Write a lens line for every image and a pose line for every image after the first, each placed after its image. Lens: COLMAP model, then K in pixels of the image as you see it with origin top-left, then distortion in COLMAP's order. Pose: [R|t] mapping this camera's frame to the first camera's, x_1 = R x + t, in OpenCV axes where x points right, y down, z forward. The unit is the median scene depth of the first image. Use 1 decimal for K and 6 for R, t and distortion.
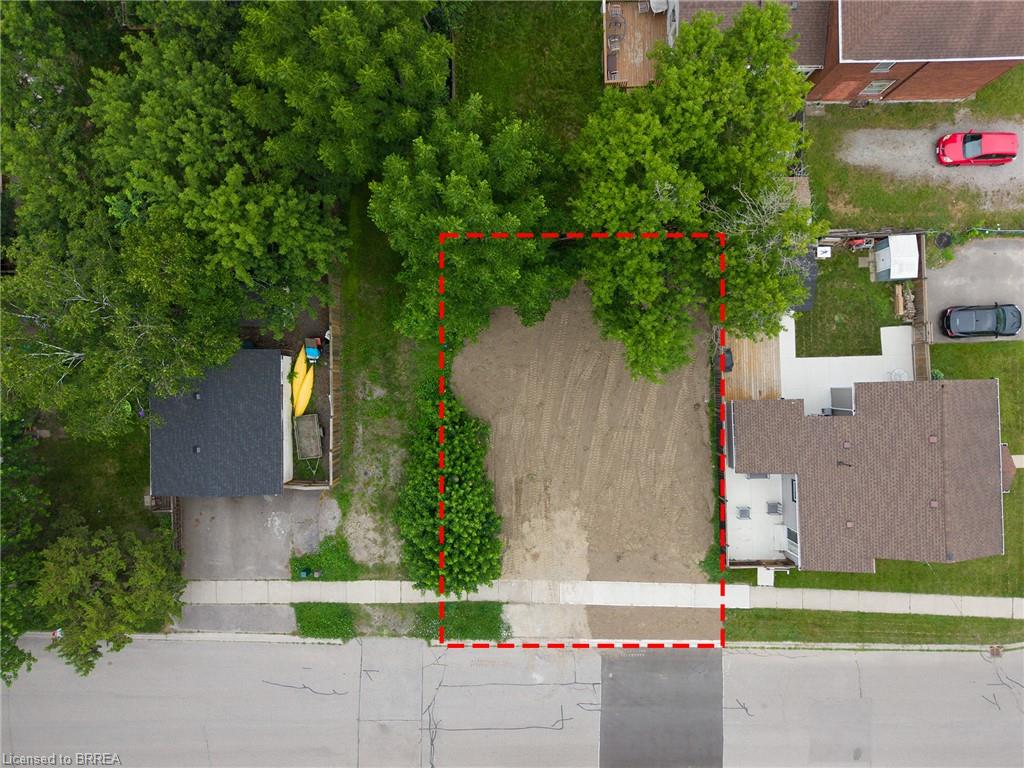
lens RADIAL K [[687.9, 0, 510.0], [0, 687.9, 380.5], [0, 0, 1]] dist [-0.004108, 0.002487]
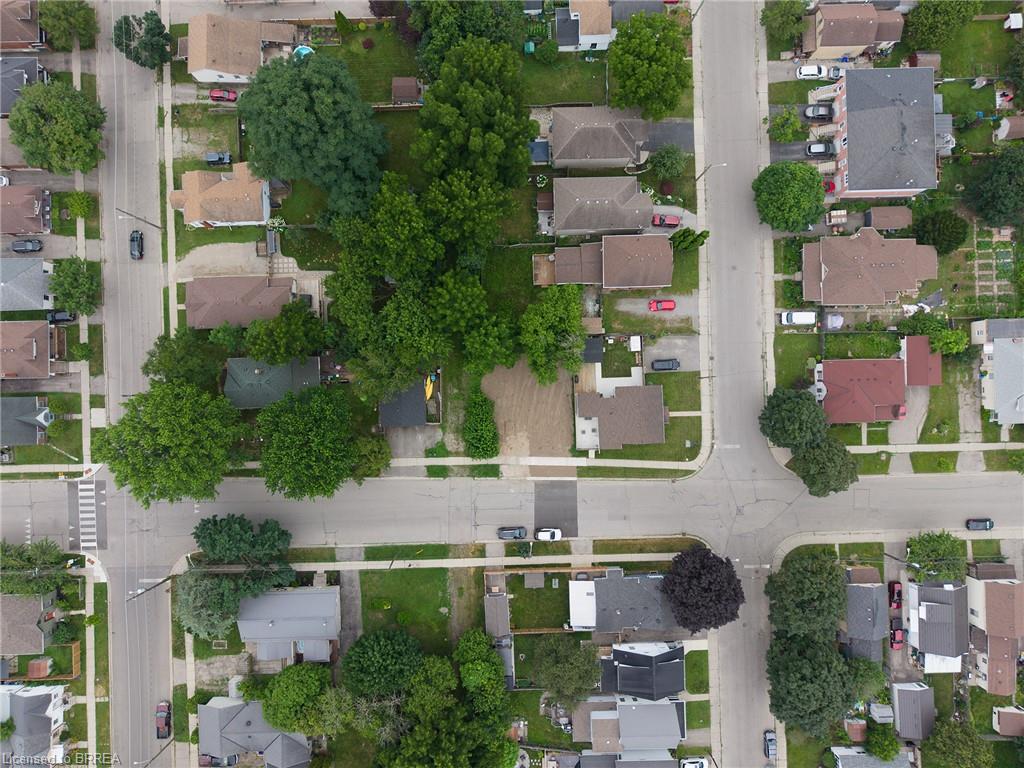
lens RADIAL K [[687.9, 0, 510.0], [0, 687.9, 380.5], [0, 0, 1]] dist [-0.004108, 0.002487]
pose [[0.999806, -0.006622, 0.018550, -0.018839], [0.006670, 0.999975, -0.002525, -0.017803], [-0.018533, 0.002648, 0.999825, -1.859296]]
